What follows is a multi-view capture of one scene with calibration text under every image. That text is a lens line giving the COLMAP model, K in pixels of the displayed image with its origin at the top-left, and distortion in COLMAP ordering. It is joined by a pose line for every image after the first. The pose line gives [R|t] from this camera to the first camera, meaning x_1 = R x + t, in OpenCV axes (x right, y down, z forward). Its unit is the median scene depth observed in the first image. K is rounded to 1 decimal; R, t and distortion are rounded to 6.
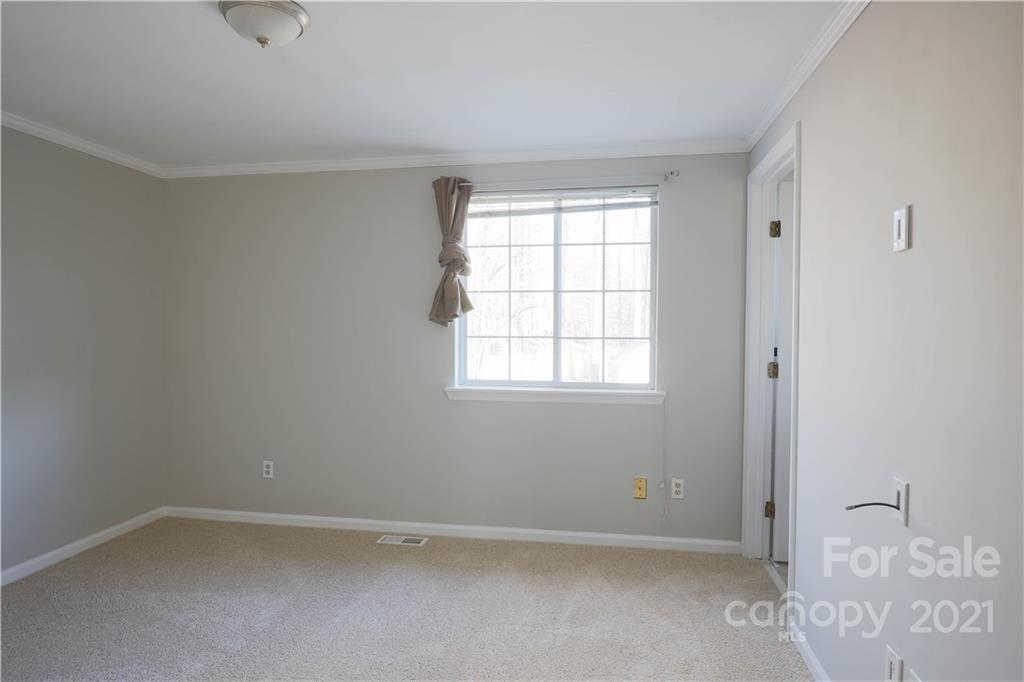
lens RADIAL K [[611.4, 0, 512.0], [0, 611.4, 341.0], [0, 0, 1]] dist [-0.000775, 0.000161]
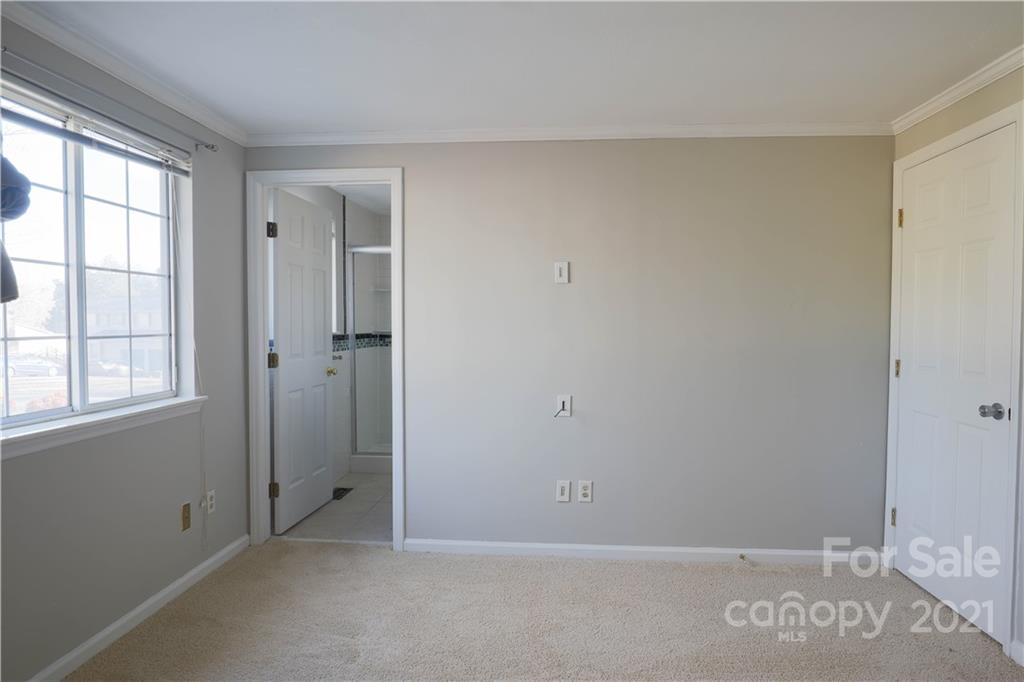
lens RADIAL K [[611.4, 0, 512.0], [0, 611.4, 341.0], [0, 0, 1]] dist [-0.000775, 0.000161]
pose [[-0.085313, -0.038870, 0.995596, -0.647022], [0.021827, 0.998926, 0.040870, -0.020017], [-0.996115, 0.025217, -0.084373, 0.634806]]
